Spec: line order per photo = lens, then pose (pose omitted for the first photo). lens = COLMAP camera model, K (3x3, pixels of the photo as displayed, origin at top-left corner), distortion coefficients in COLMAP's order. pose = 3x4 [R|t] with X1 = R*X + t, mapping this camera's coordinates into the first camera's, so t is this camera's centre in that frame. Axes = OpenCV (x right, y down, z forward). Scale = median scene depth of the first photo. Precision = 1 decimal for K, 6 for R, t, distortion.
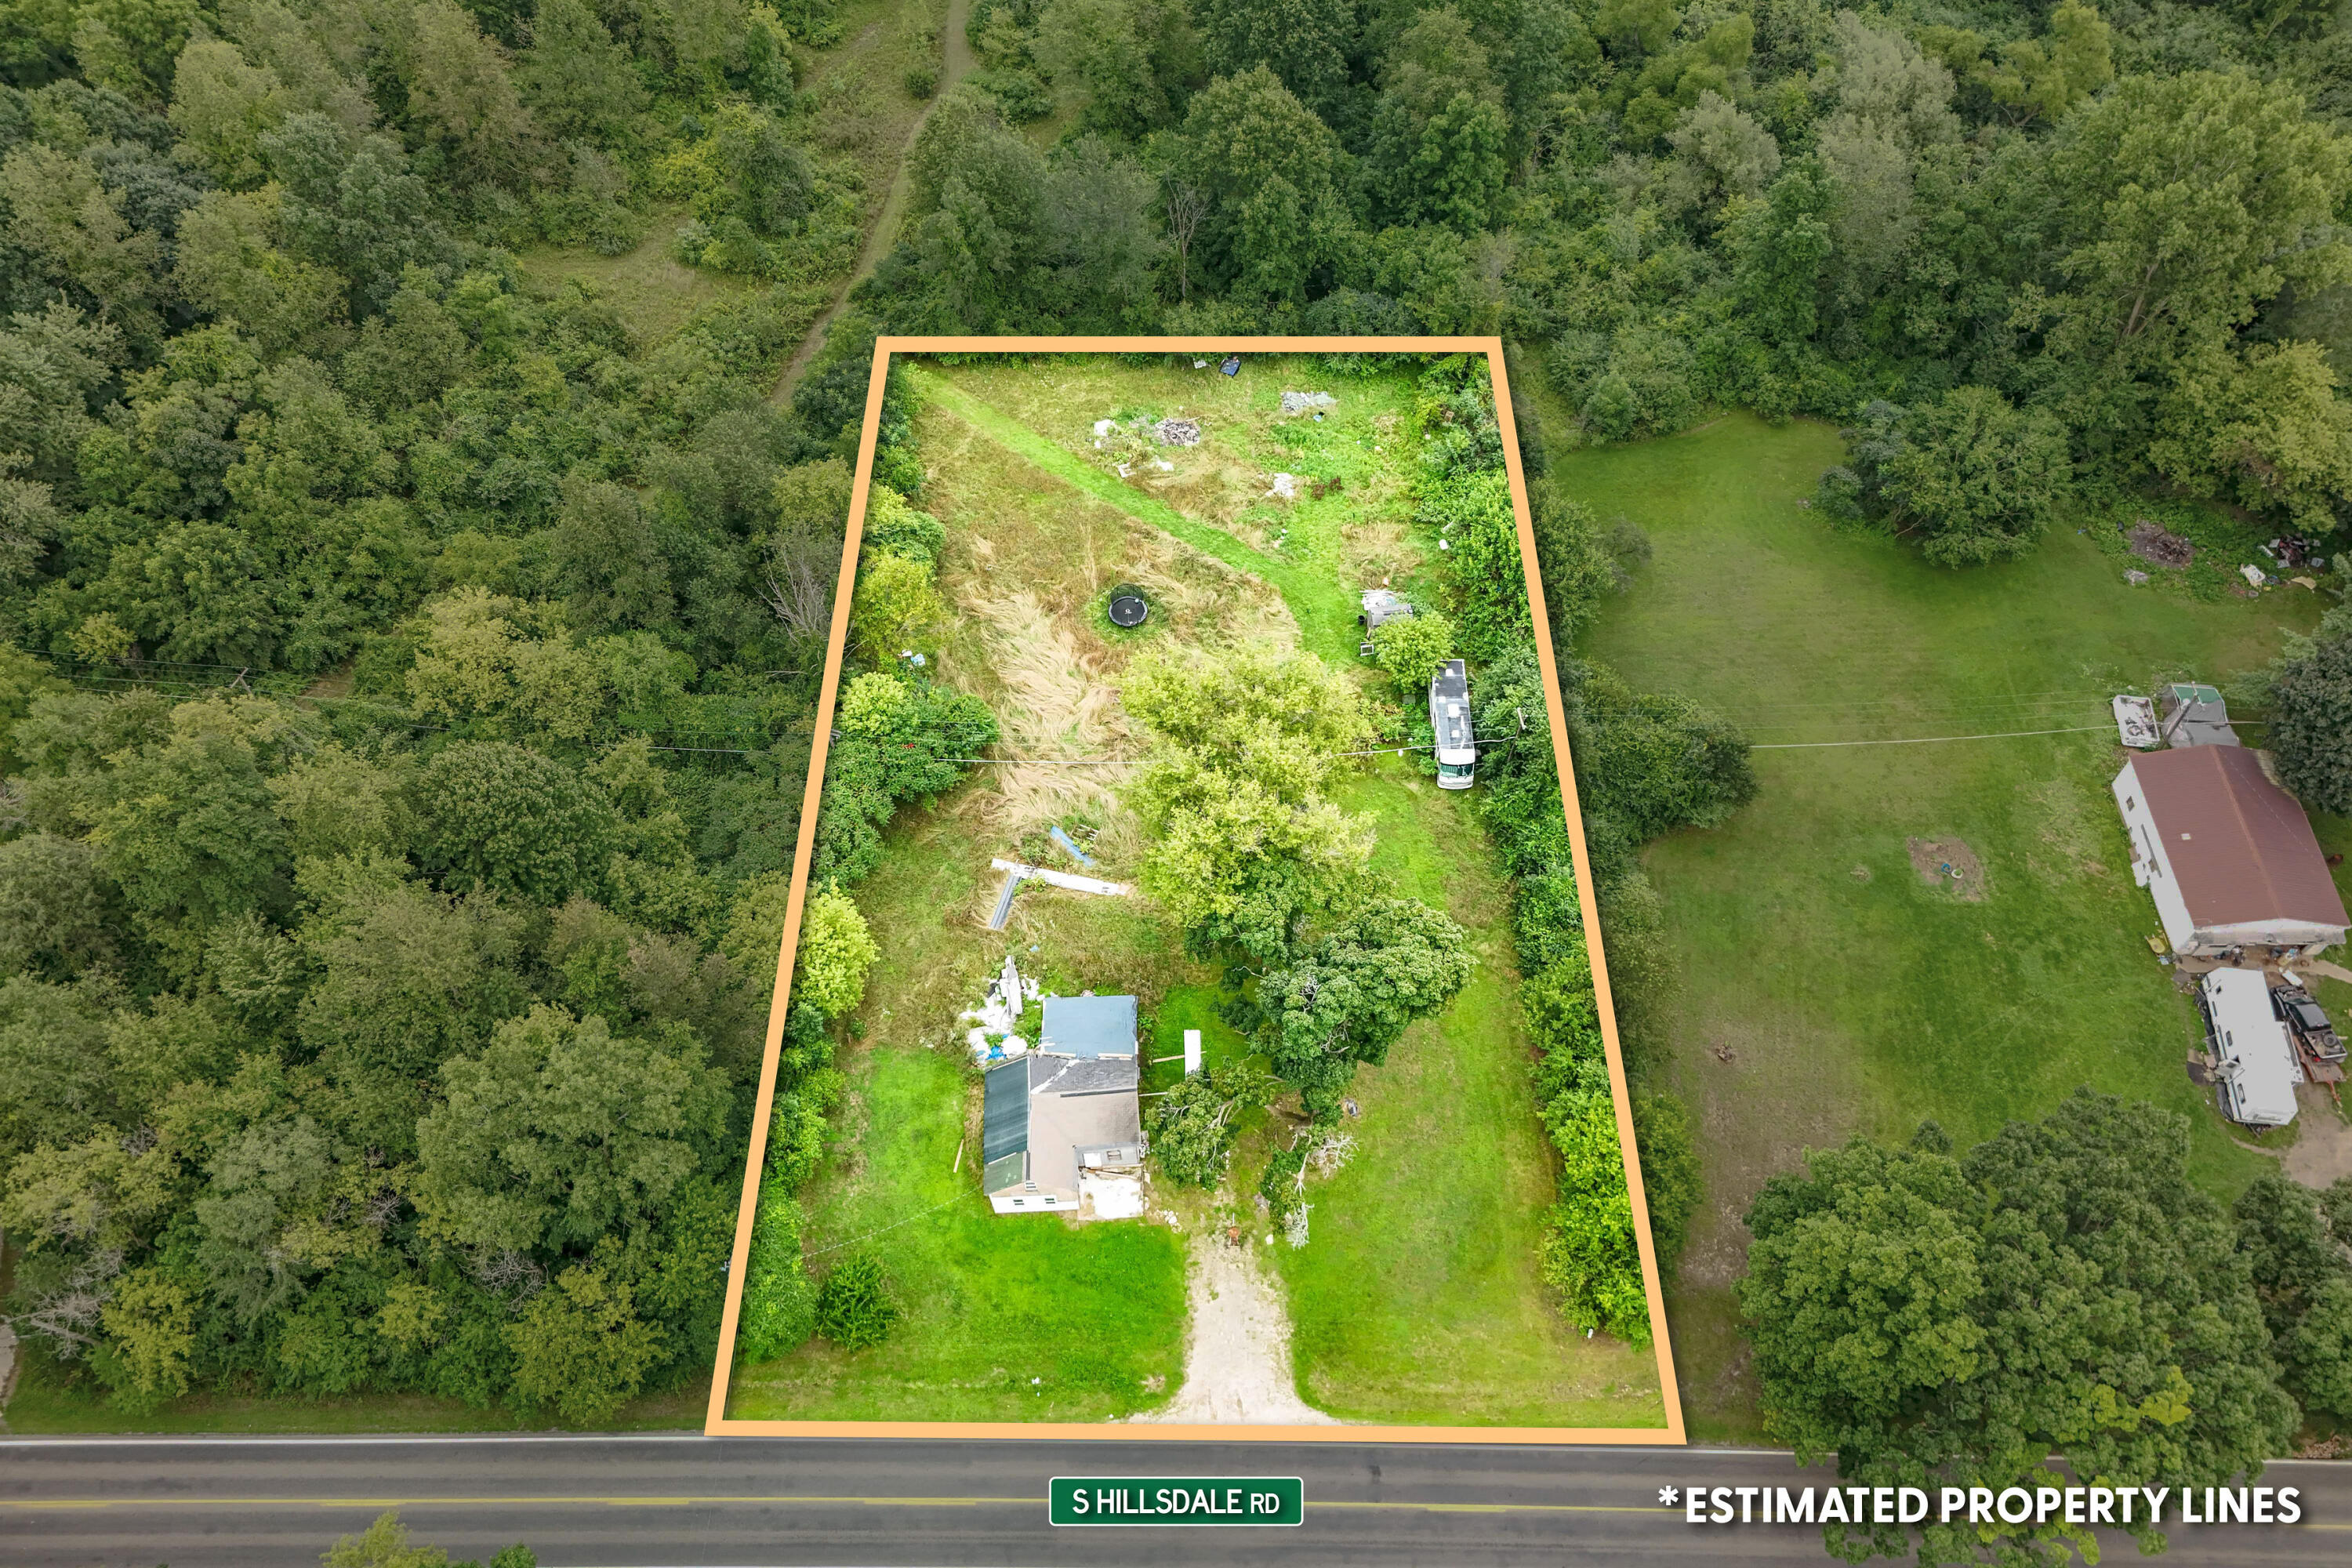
lens RADIAL K [[1713.7, 0, 1176.0], [0, 1713.7, 784.0], [0, 0, 1]] dist [0.065072, -0.054020]
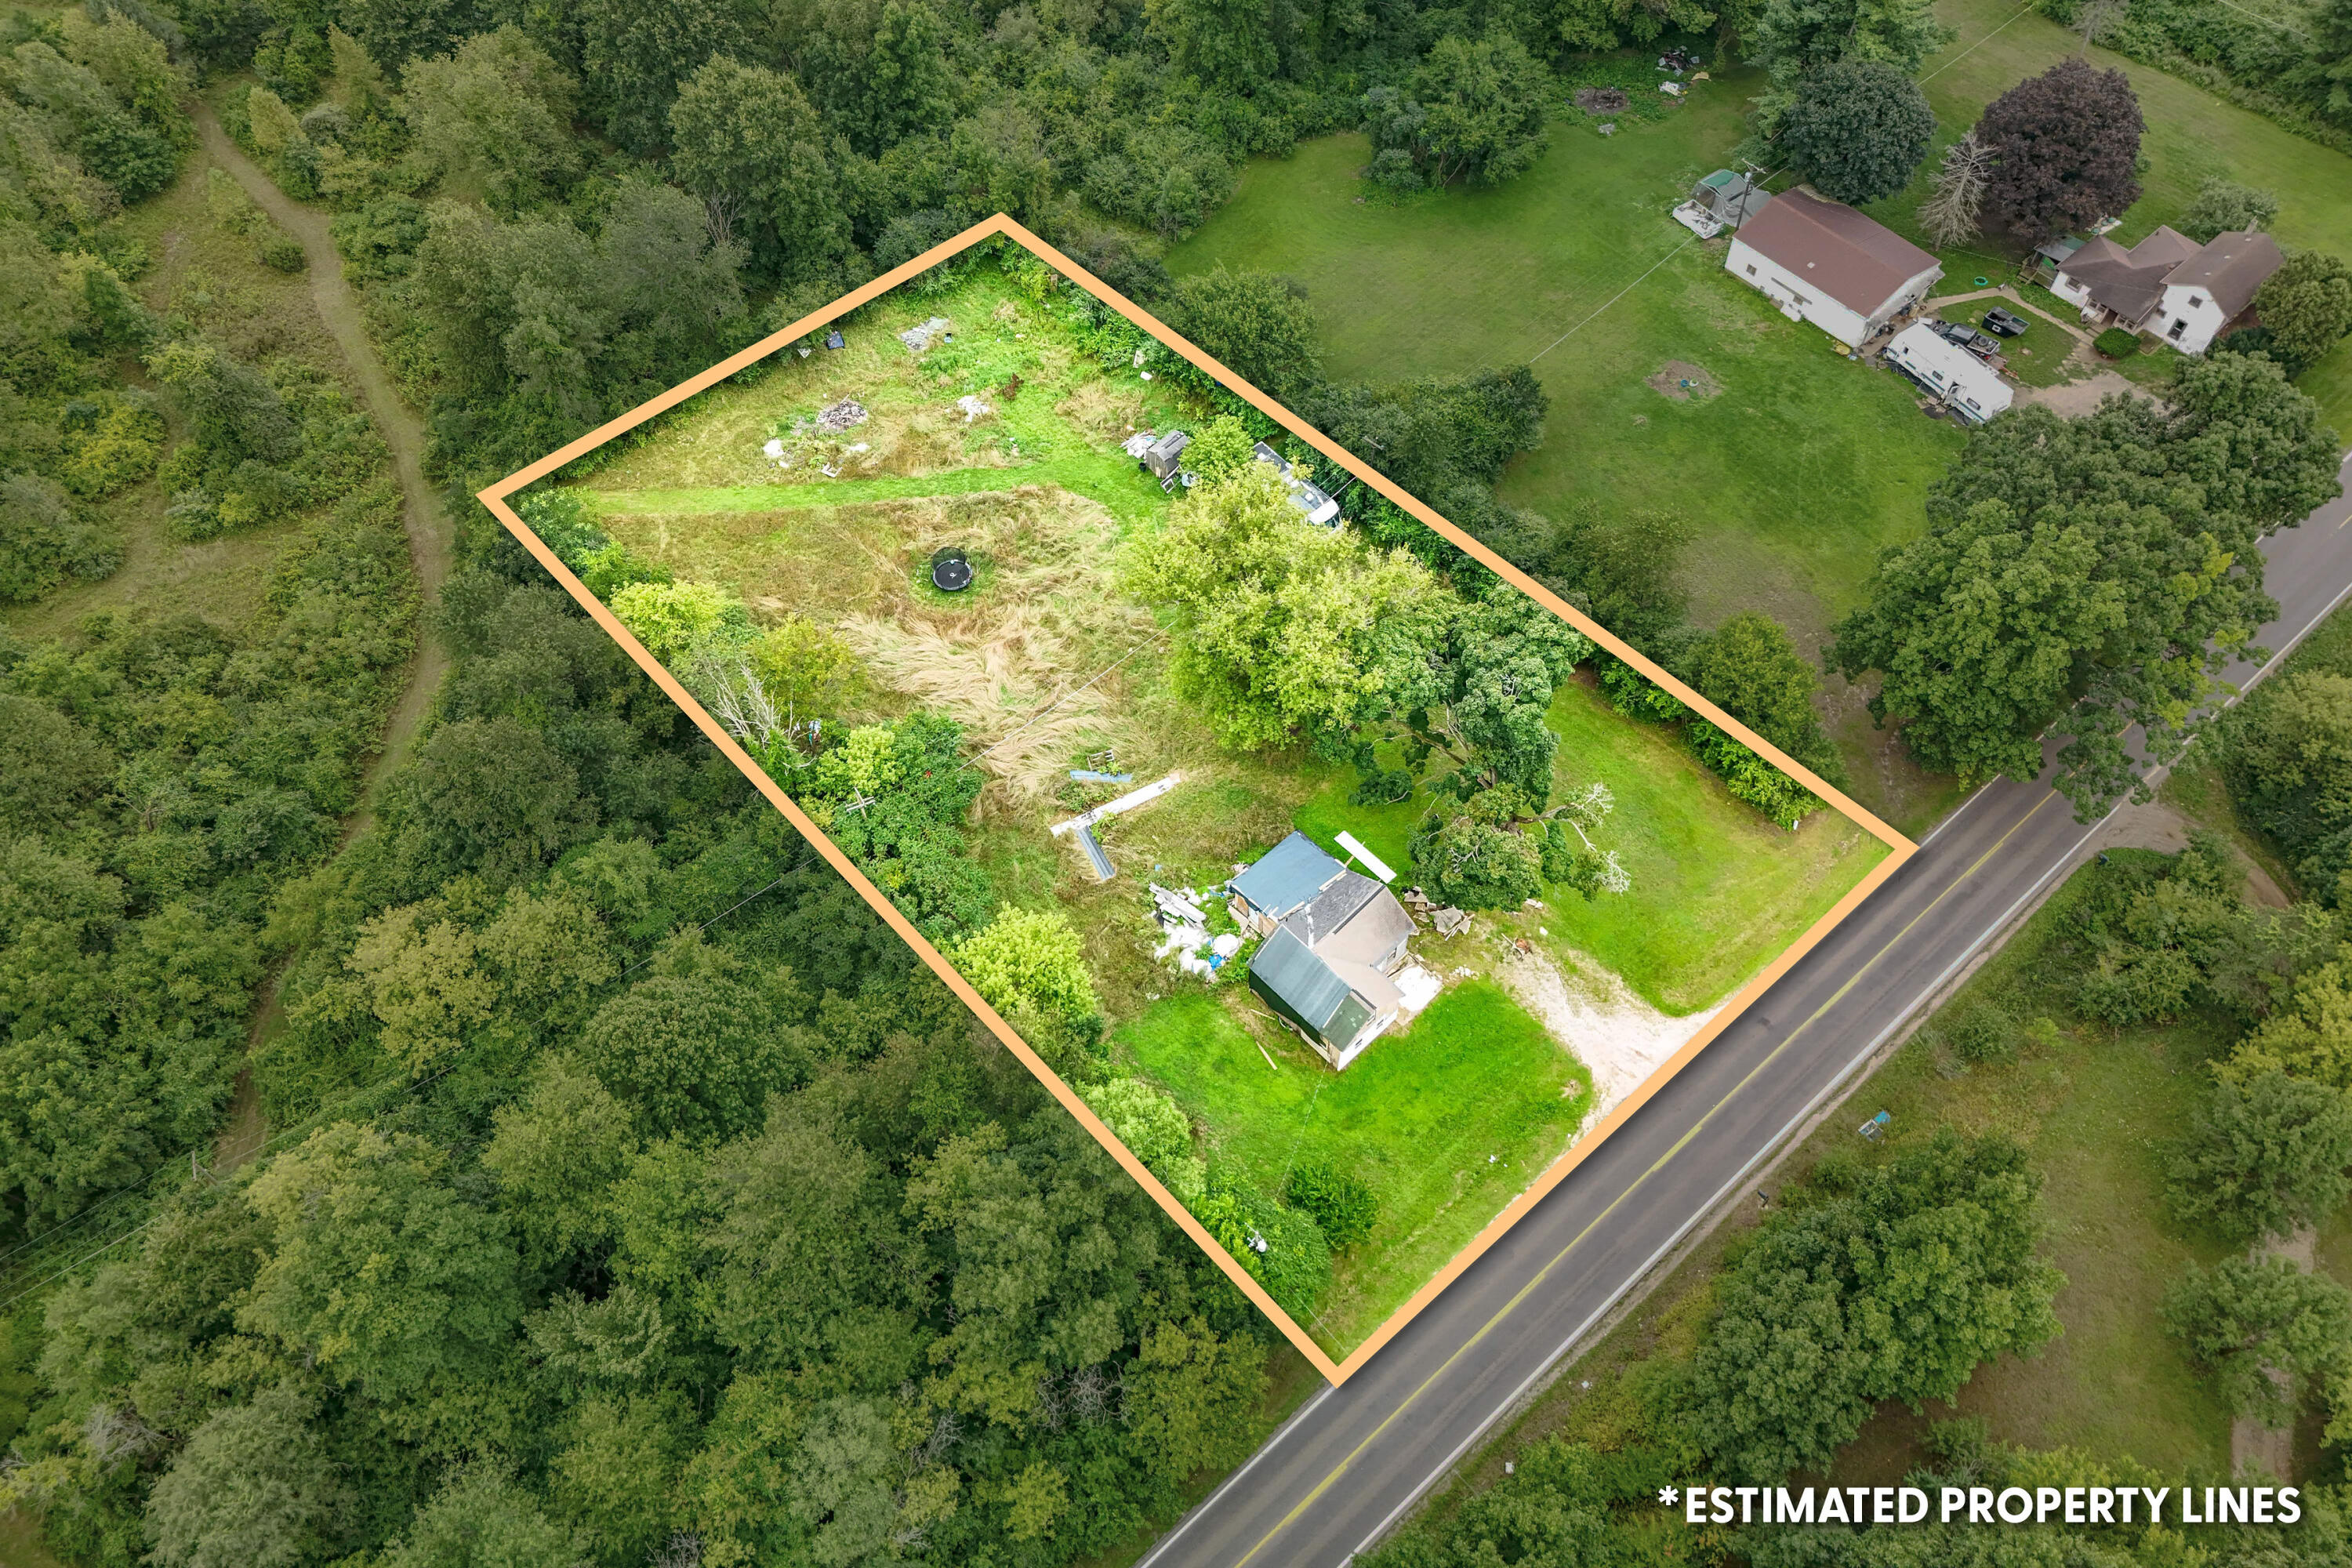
lens RADIAL K [[1732.8, 0, 1175.1], [0, 1732.8, 700.4], [0, 0, 1]] dist [0.044427, -0.010692]
pose [[0.757451, -0.533769, 0.375977, -0.371104], [0.545829, 0.833683, 0.083929, -0.058960], [-0.358245, 0.141647, 0.922820, 0.052249]]
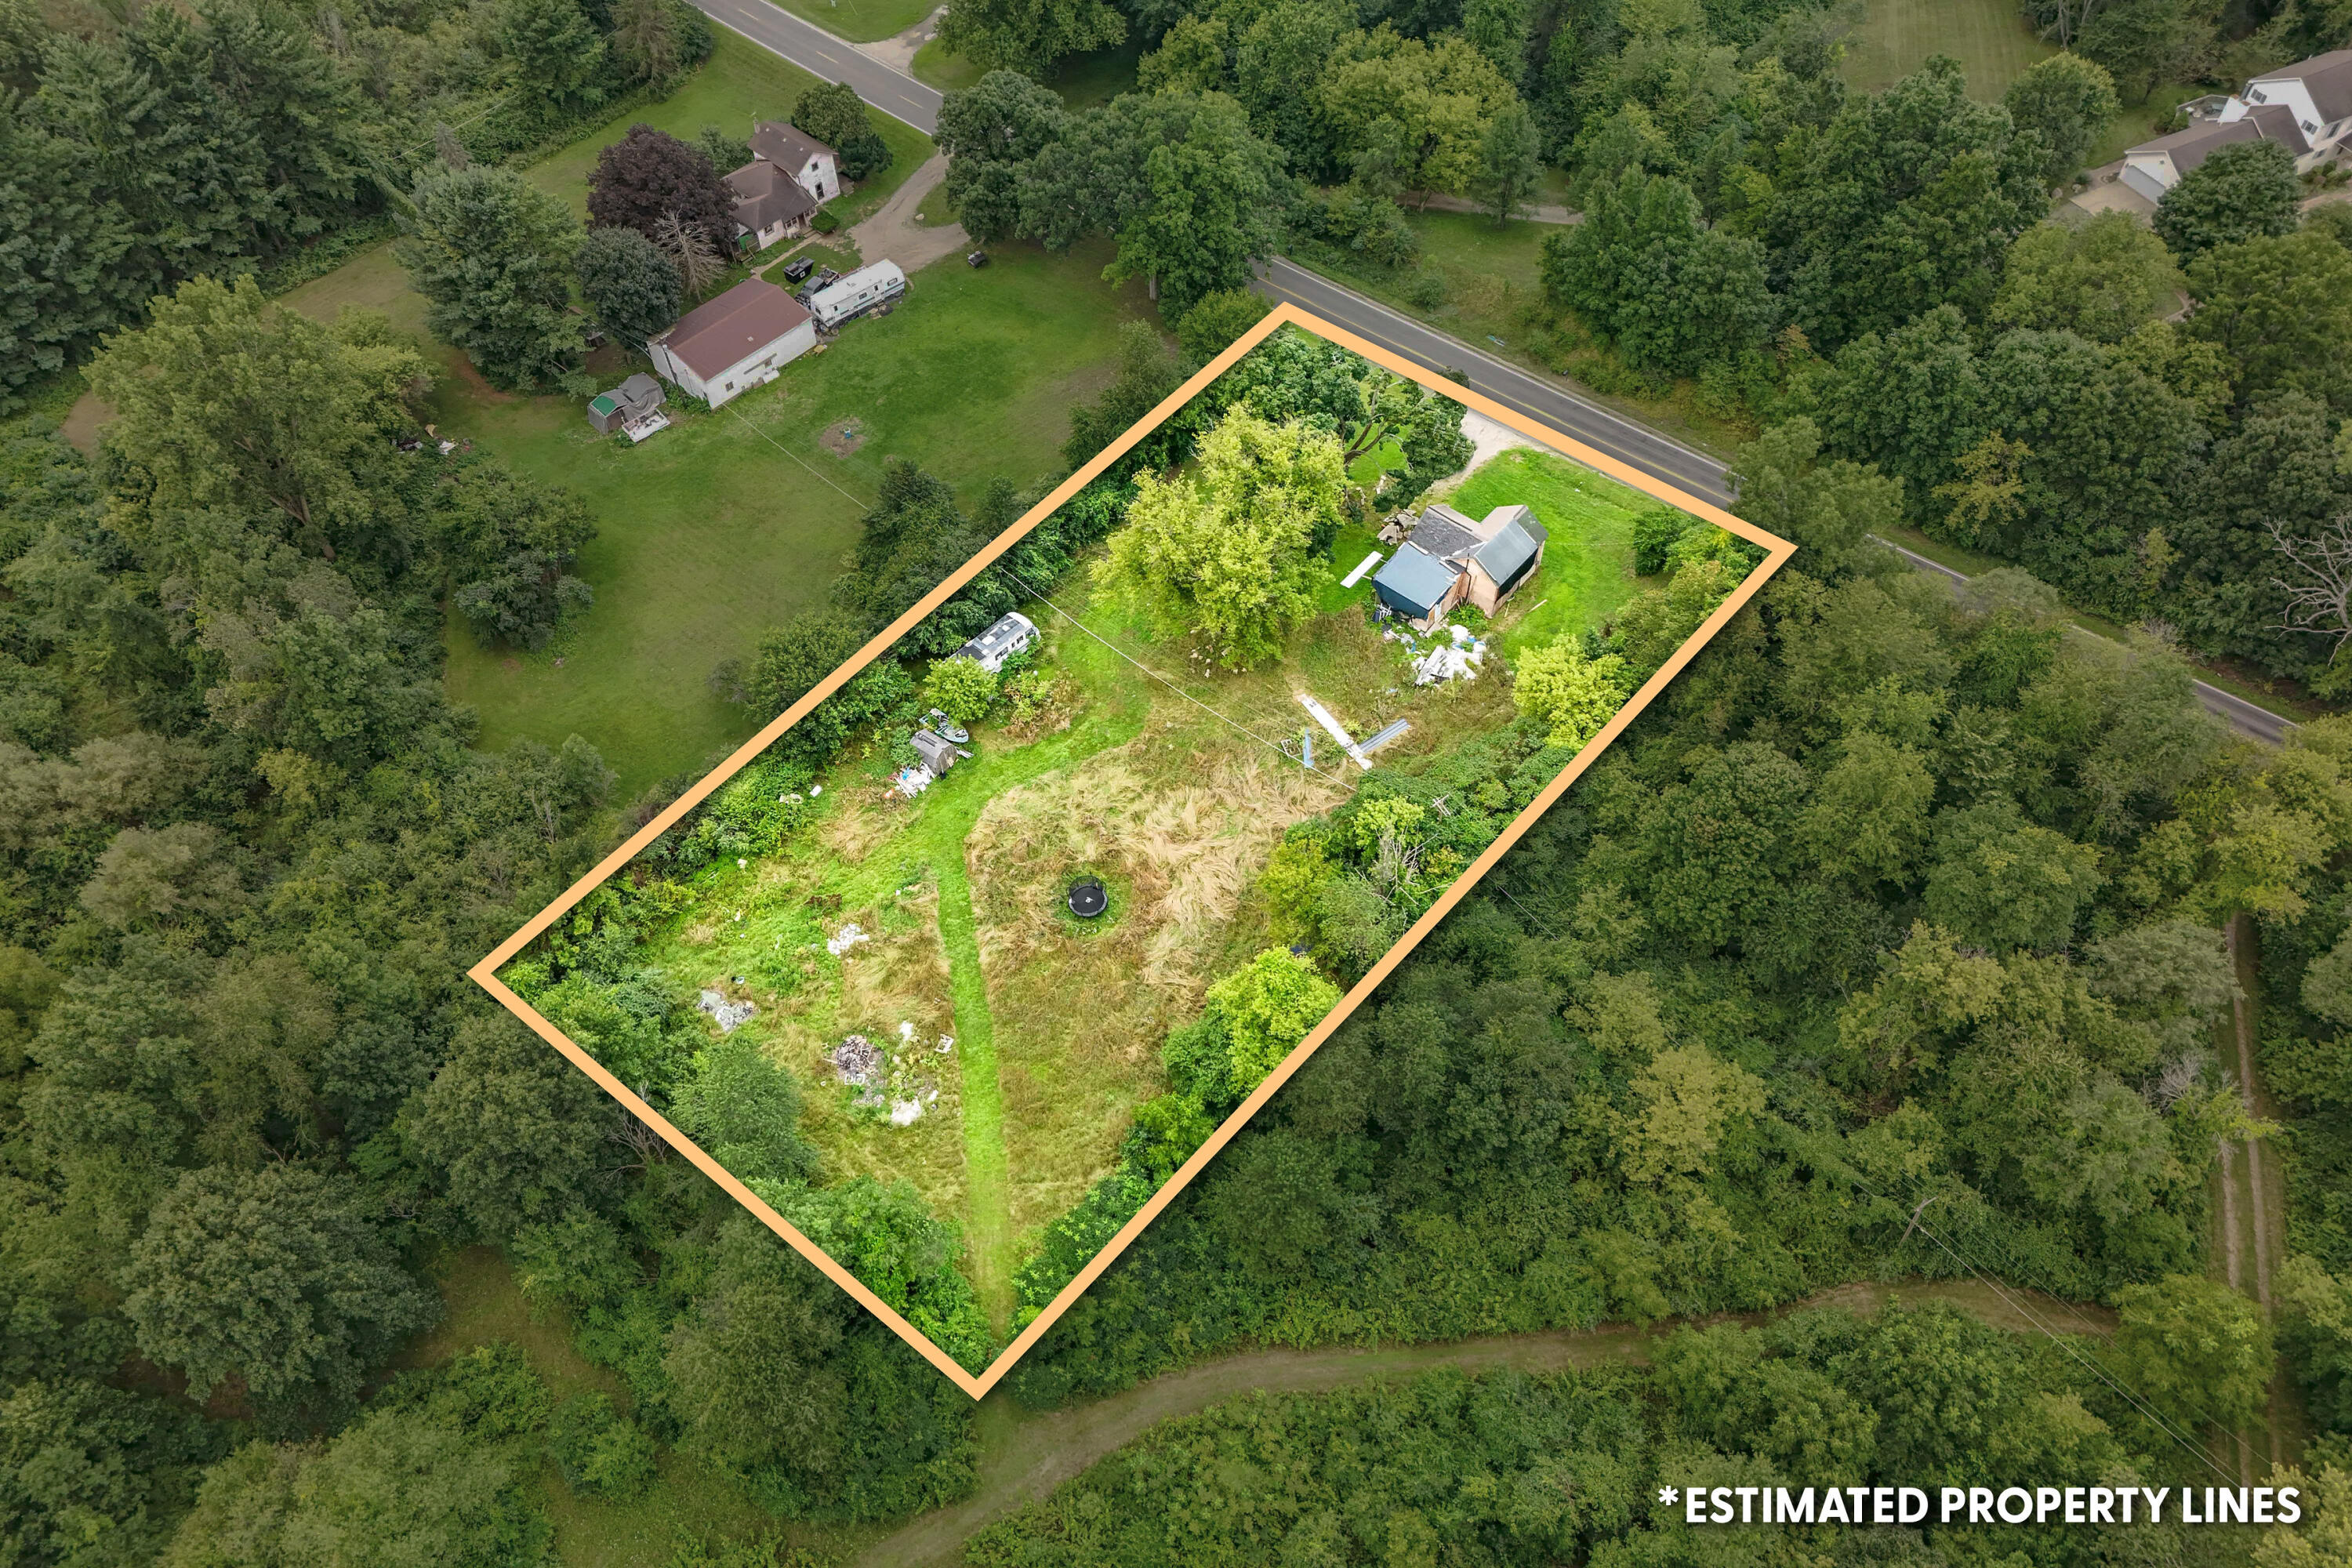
lens RADIAL K [[1749.8, 0, 1184.2], [0, 1749.8, 772.9], [0, 0, 1]] dist [0.047992, -0.004521]
pose [[-0.735158, -0.497905, 0.460036, -0.544492], [0.590444, -0.136905, 0.795382, -0.943229], [-0.333044, 0.856357, 0.394632, 0.554742]]
